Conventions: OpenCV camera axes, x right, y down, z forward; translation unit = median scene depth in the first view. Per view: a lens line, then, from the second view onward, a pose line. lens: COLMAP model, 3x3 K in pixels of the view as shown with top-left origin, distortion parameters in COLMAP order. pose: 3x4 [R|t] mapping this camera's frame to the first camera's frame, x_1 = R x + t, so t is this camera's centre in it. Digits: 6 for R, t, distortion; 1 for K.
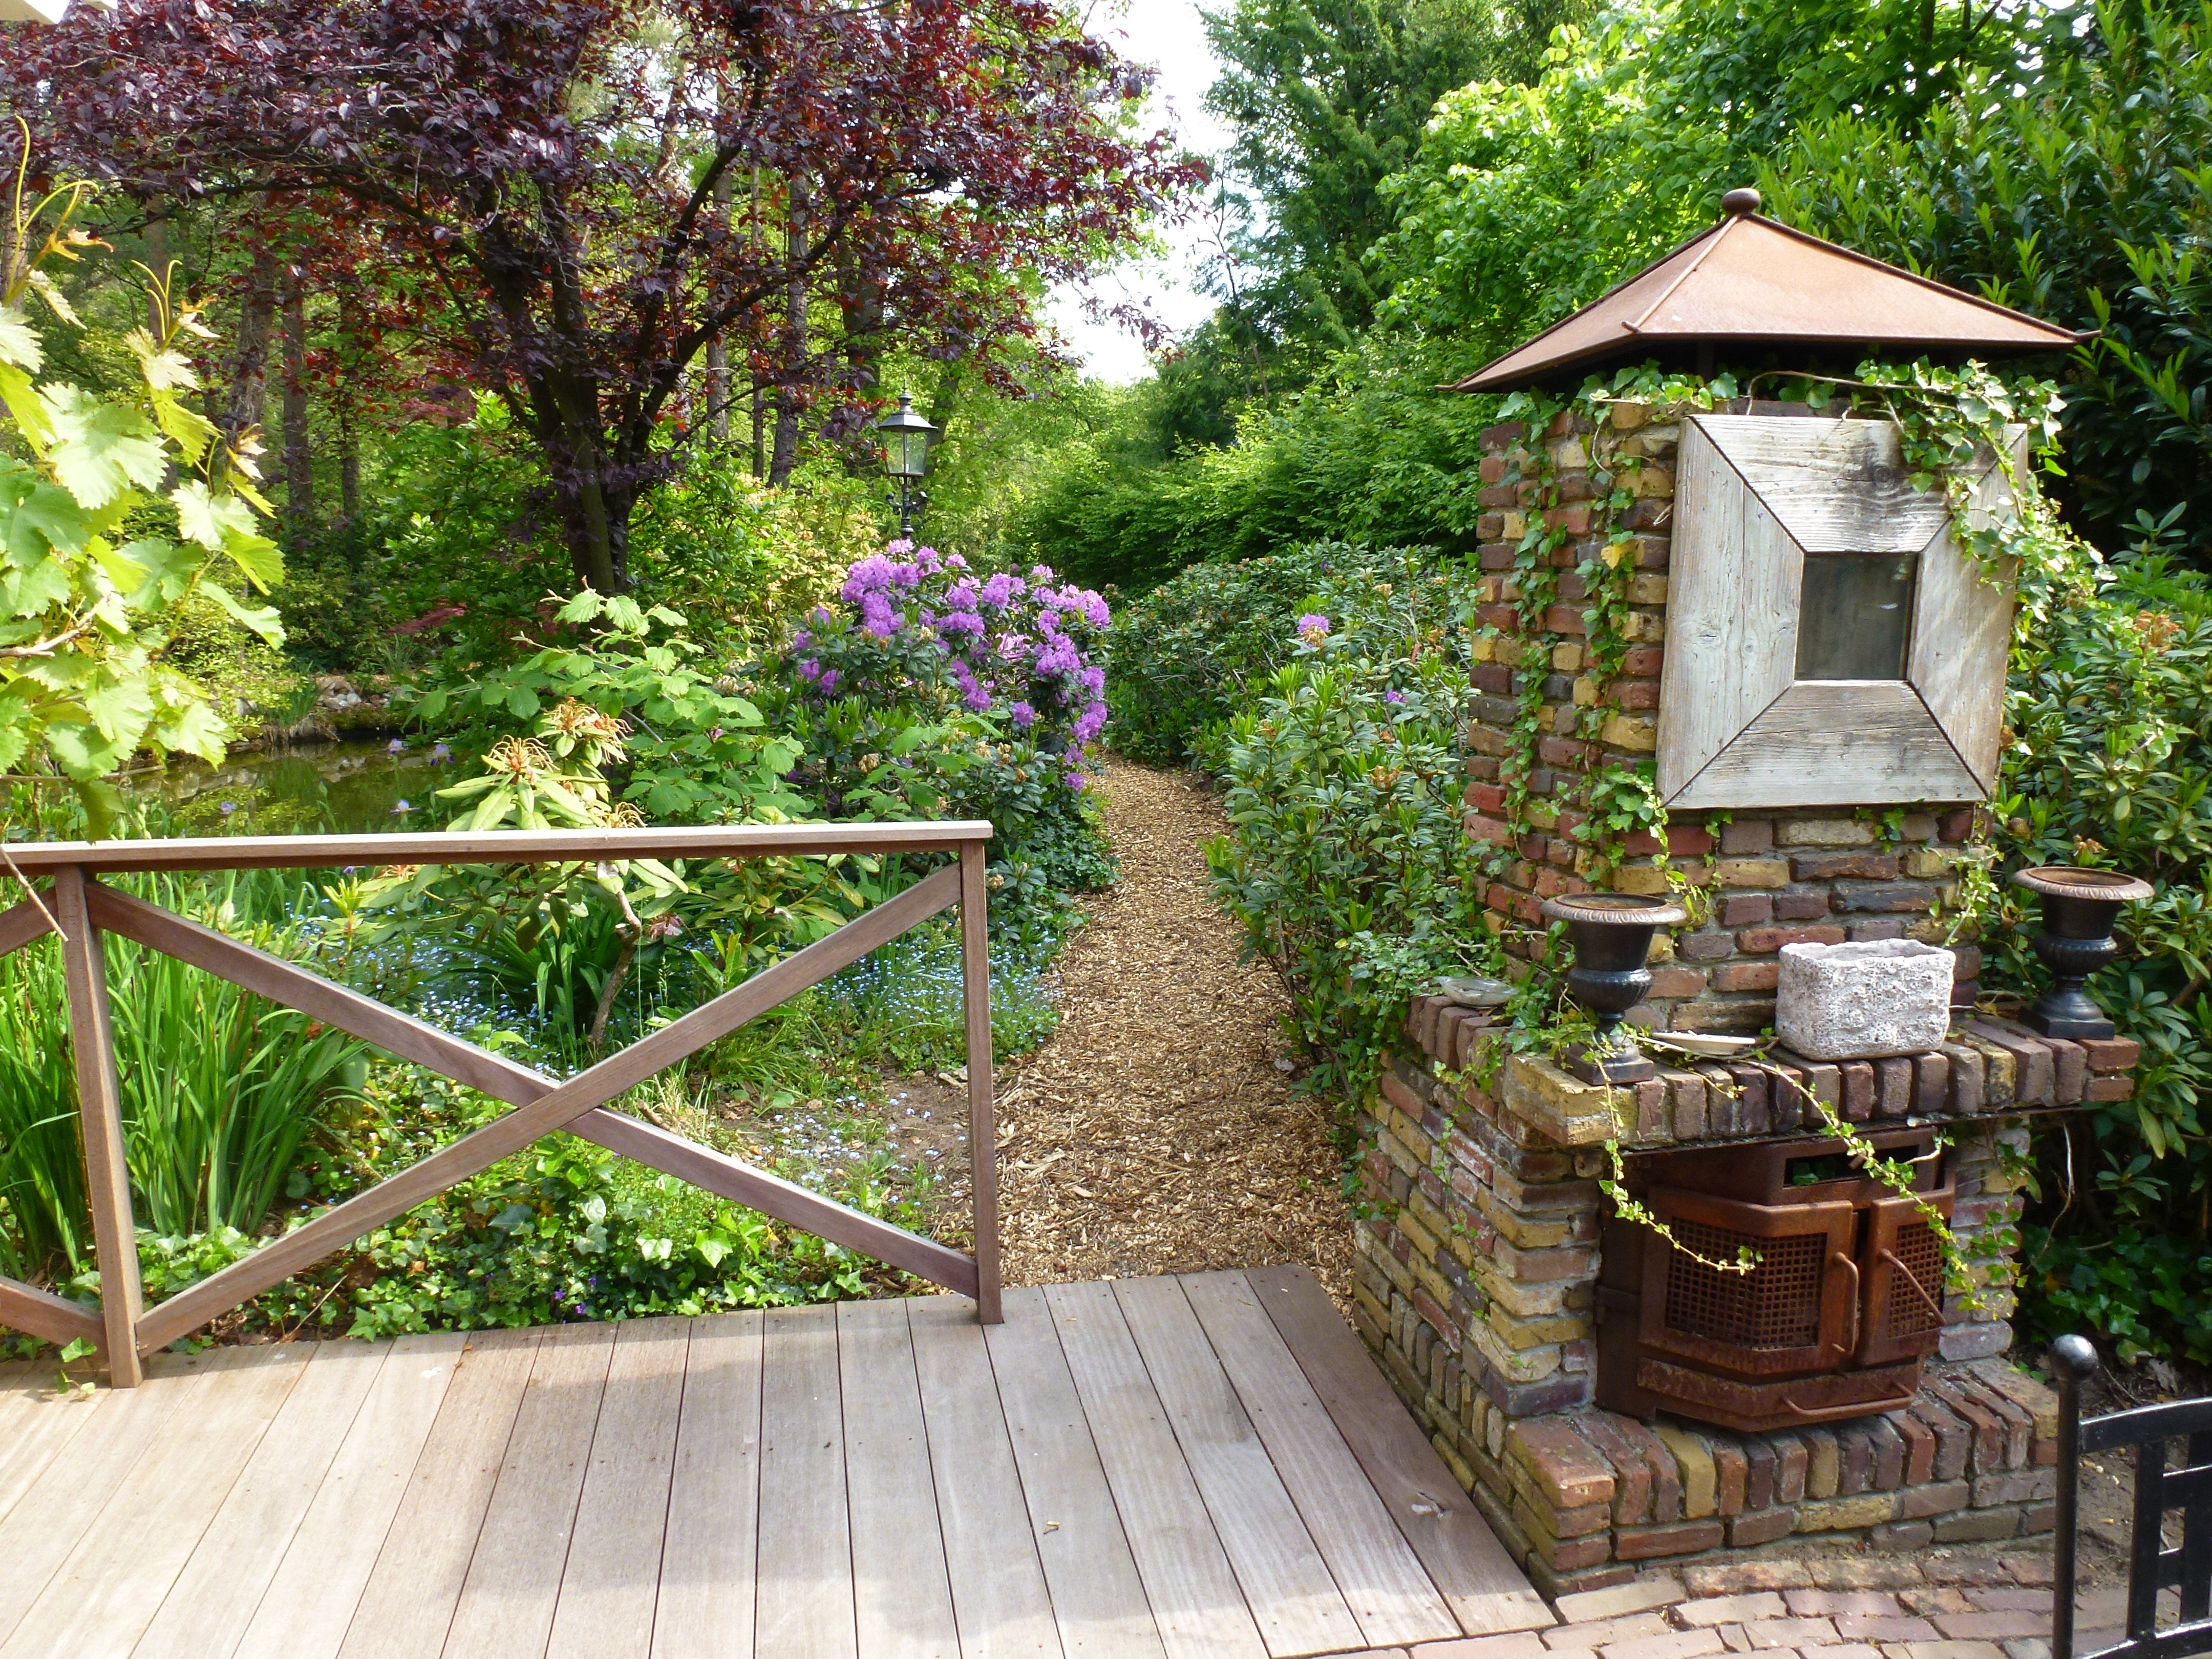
lens RADIAL K [[1597.7, 0, 1105.5], [0, 1597.7, 829.8], [0, 0, 1]] dist [-0.067148, -0.012770]
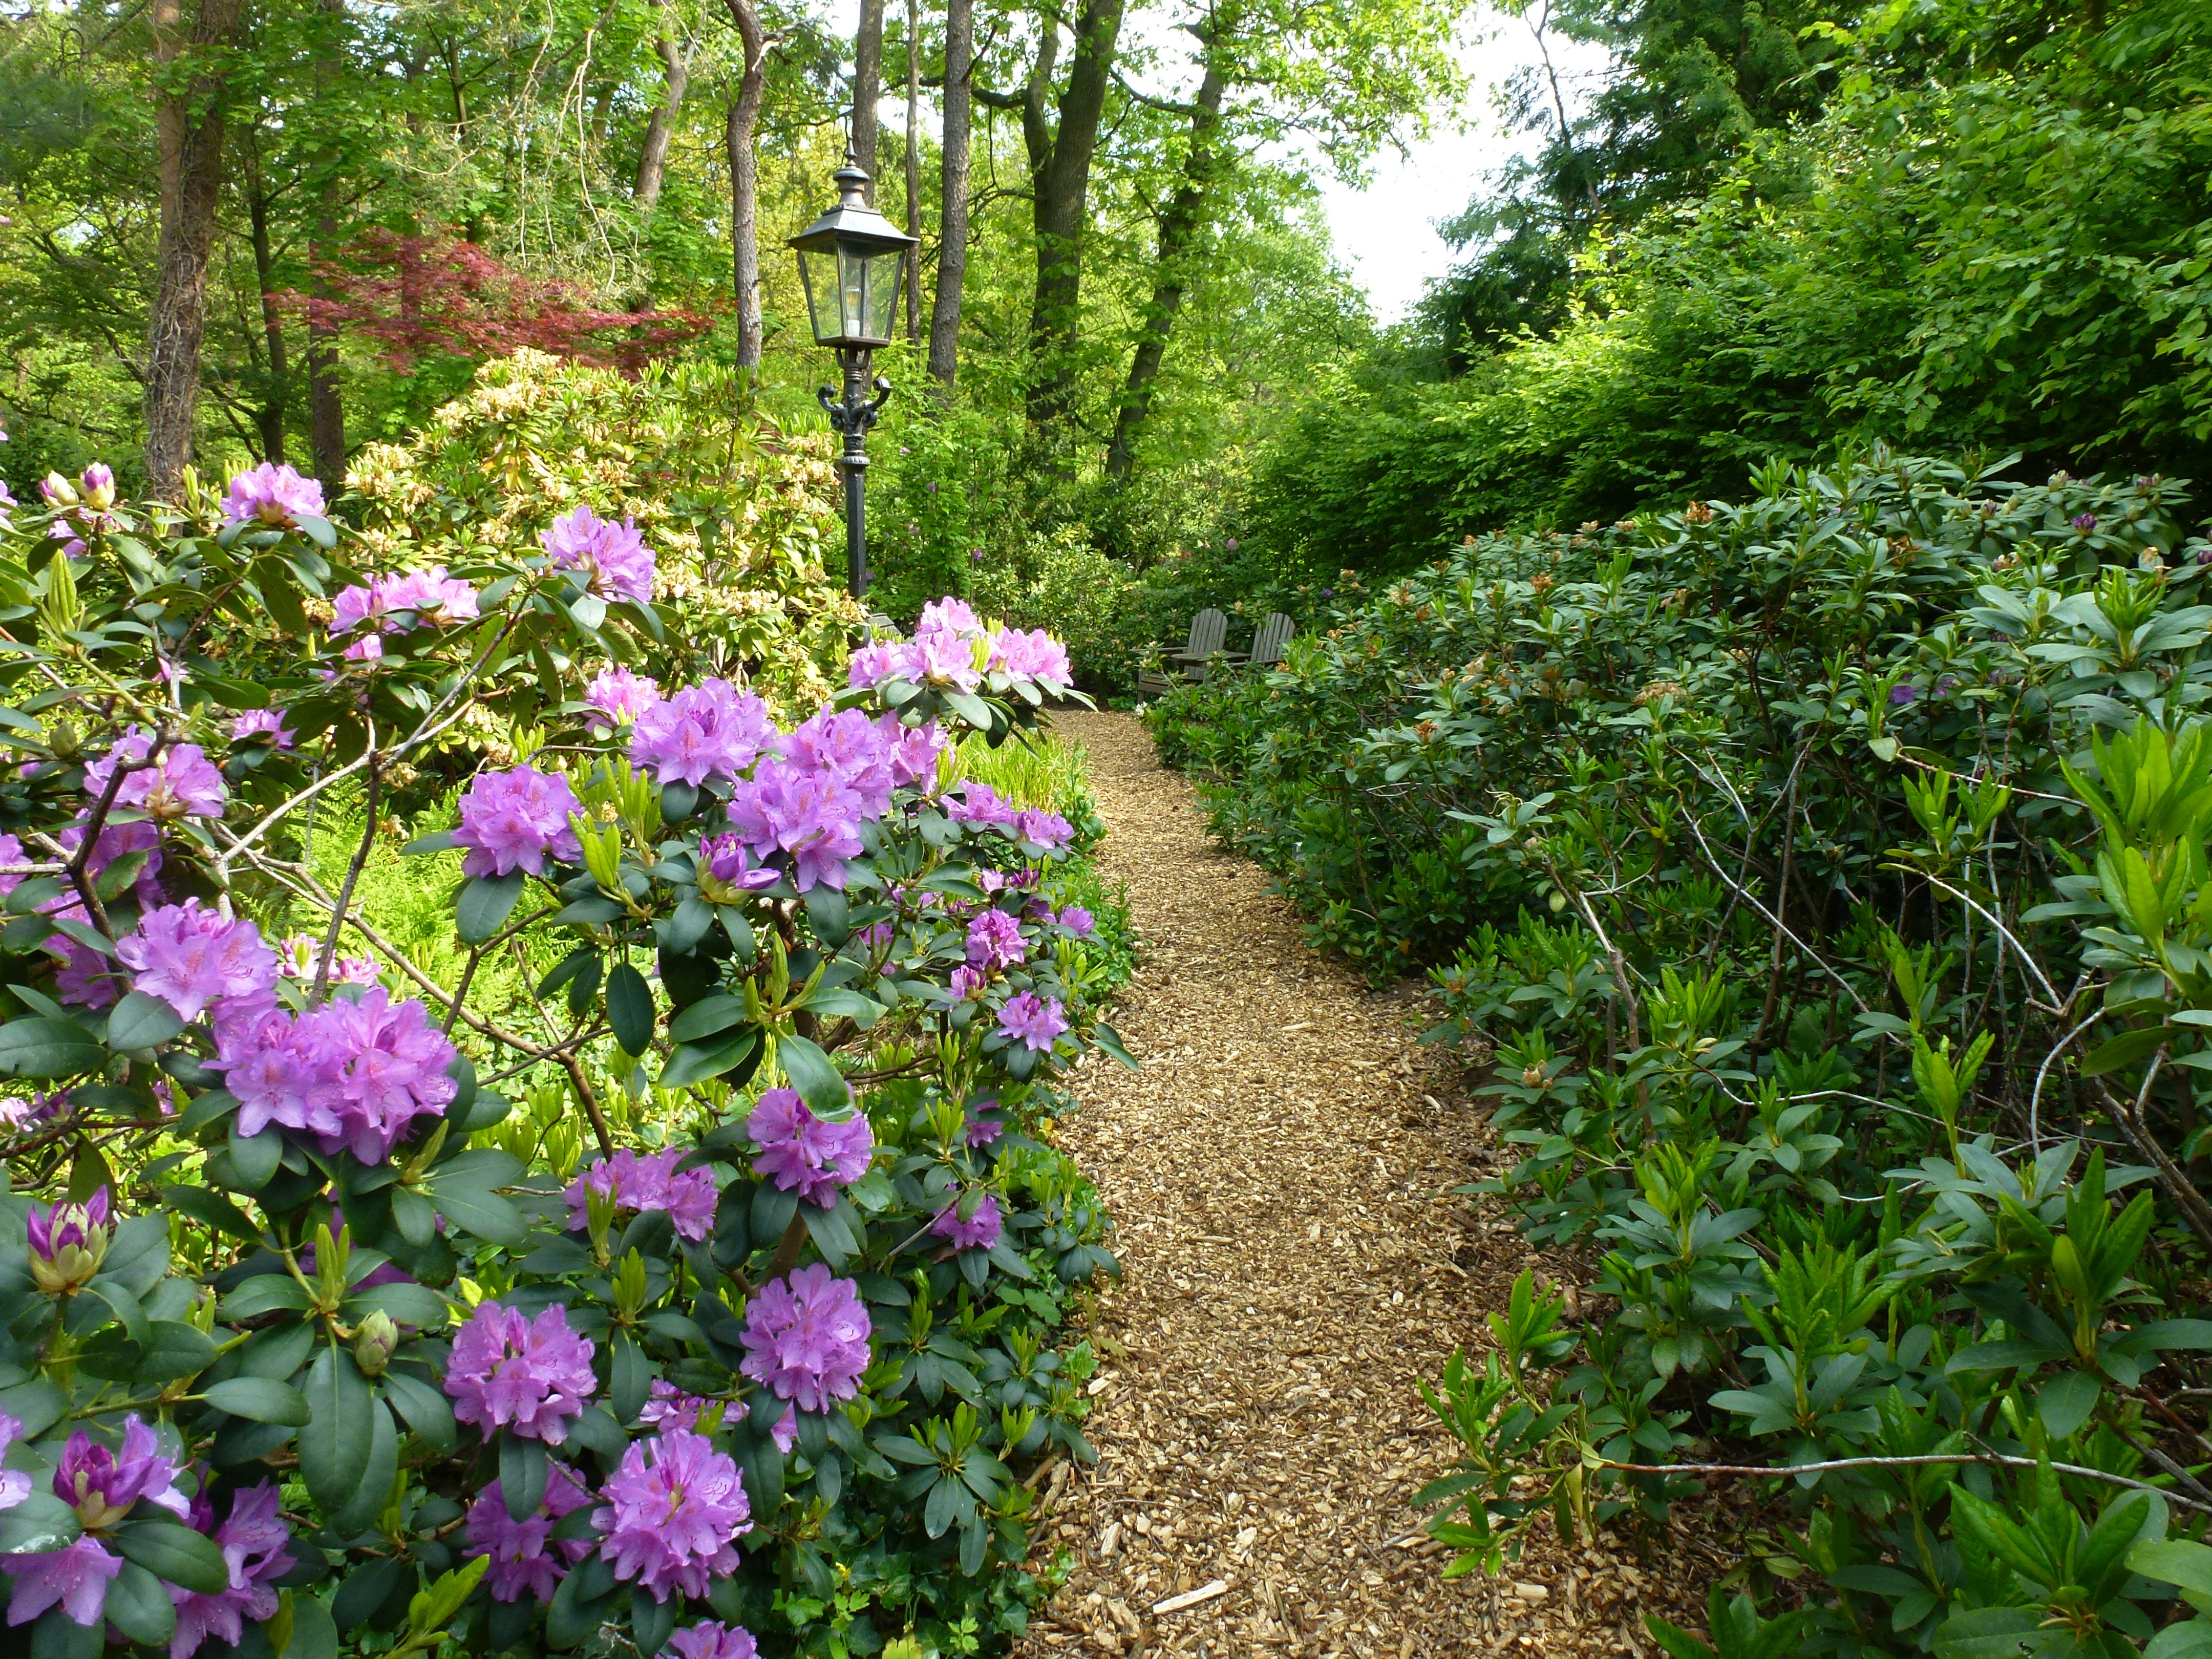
lens RADIAL K [[1597.7, 0, 1104.9], [0, 1597.7, 831.2], [0, 0, 1]] dist [-0.067148, -0.012770]
pose [[0.982923, 0.031505, -0.181300, 0.032689], [-0.028899, 0.999438, 0.016999, -0.078228], [0.181734, -0.011469, 0.983281, 0.484422]]
